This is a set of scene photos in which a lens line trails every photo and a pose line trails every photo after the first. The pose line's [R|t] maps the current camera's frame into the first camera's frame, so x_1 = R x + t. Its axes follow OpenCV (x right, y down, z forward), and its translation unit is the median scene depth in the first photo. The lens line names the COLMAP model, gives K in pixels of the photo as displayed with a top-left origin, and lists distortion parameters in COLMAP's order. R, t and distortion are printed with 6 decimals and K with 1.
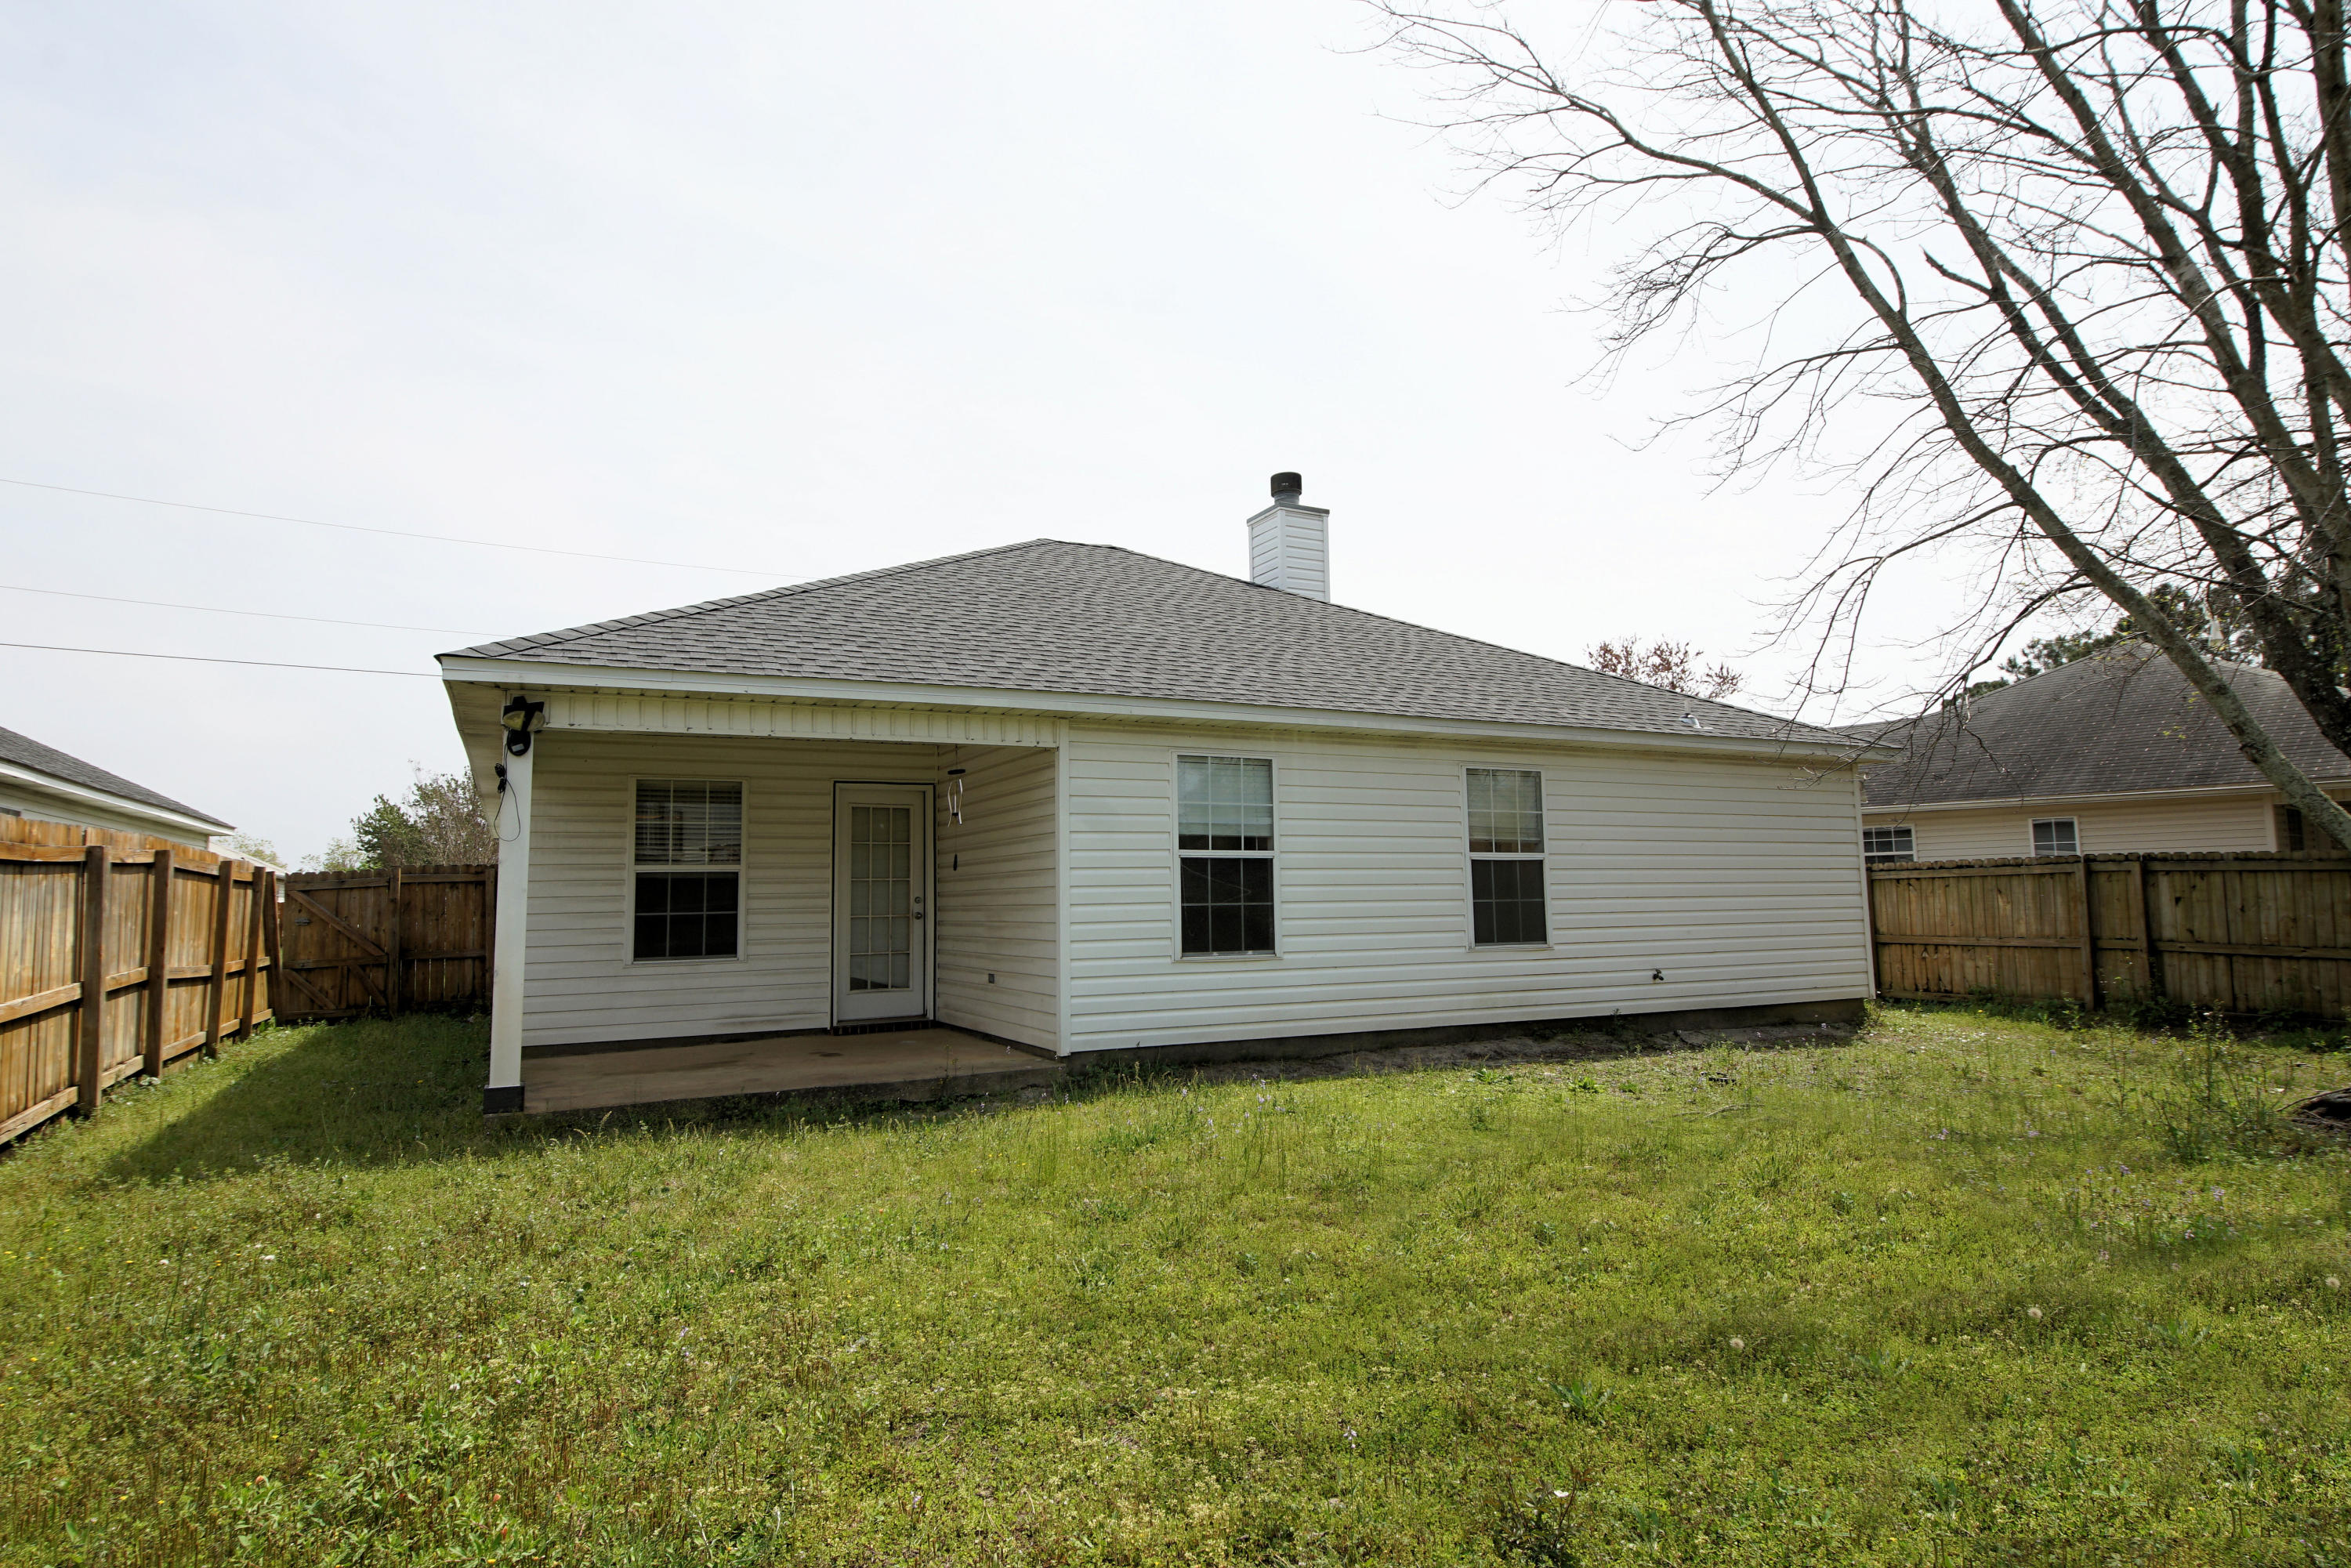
lens RADIAL K [[1258.6, 0, 1159.5], [0, 1258.6, 782.7], [0, 0, 1]] dist [0.032784, -0.032716]
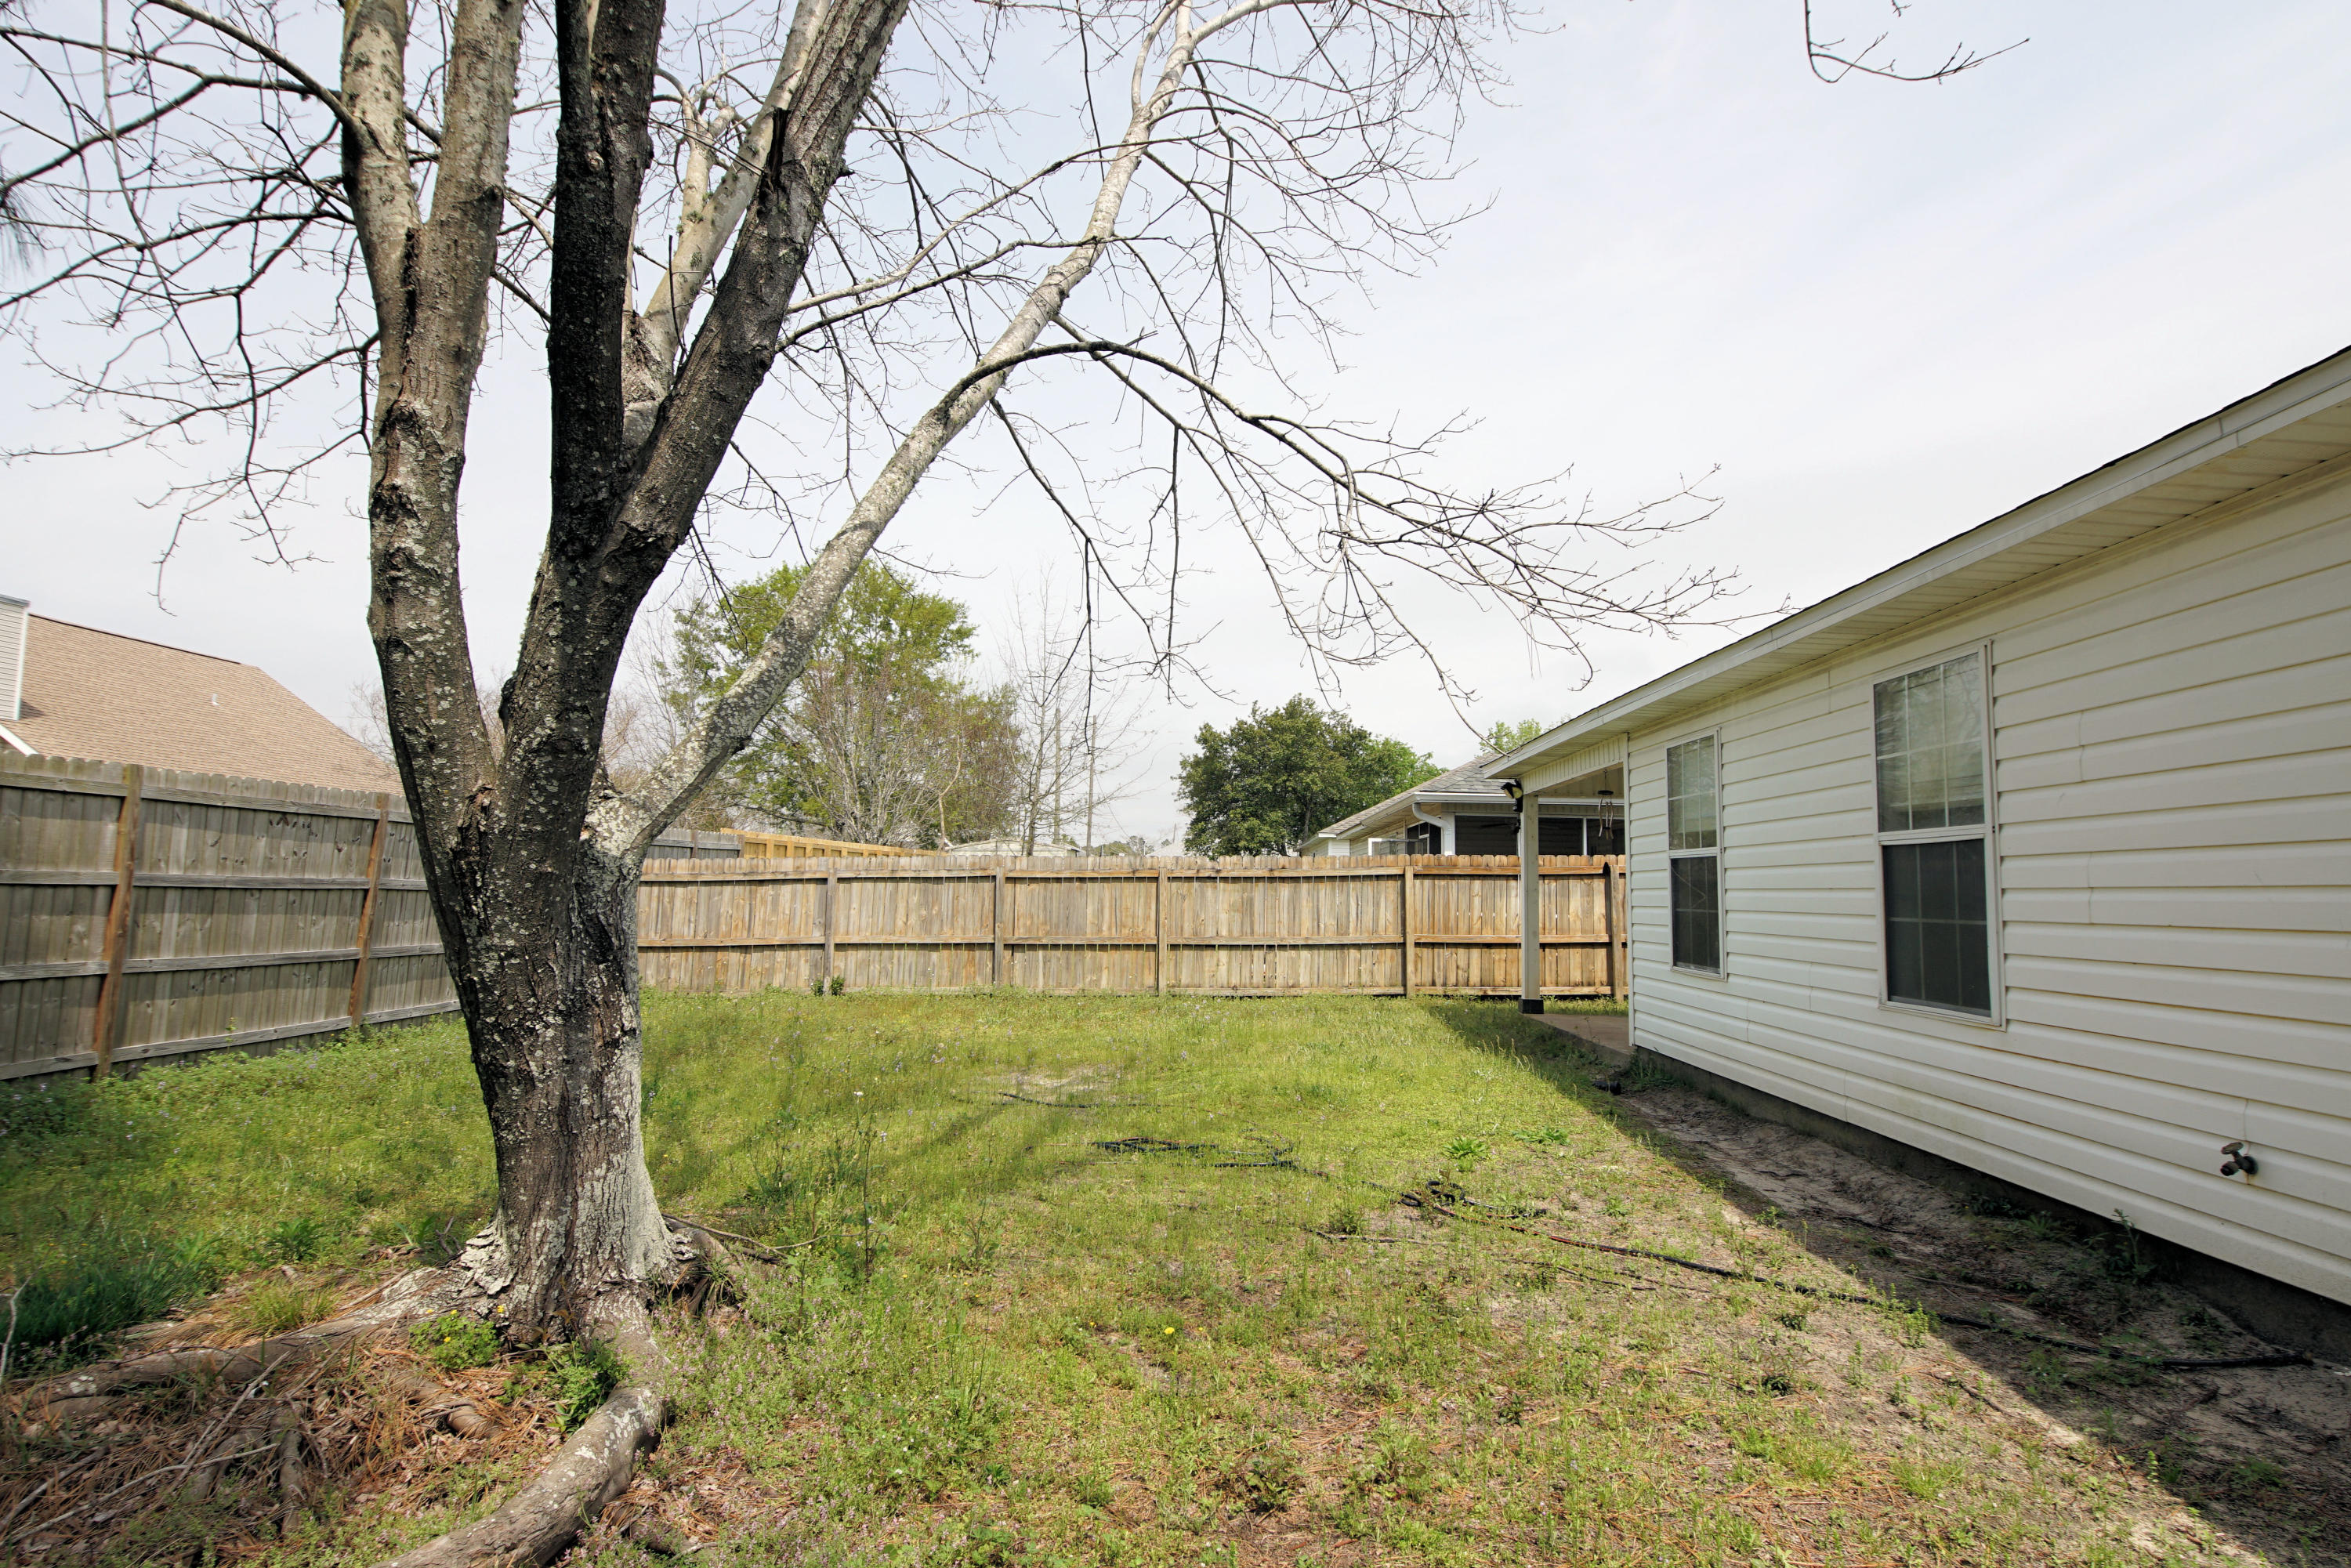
lens RADIAL K [[1258.6, 0, 1155.6], [0, 1258.6, 778.6], [0, 0, 1]] dist [0.032784, -0.032716]
pose [[-0.496020, -0.071398, -0.865371, 0.887485], [0.070048, 0.990075, -0.121838, 0.076849], [0.865481, -0.121052, -0.486096, 0.985142]]
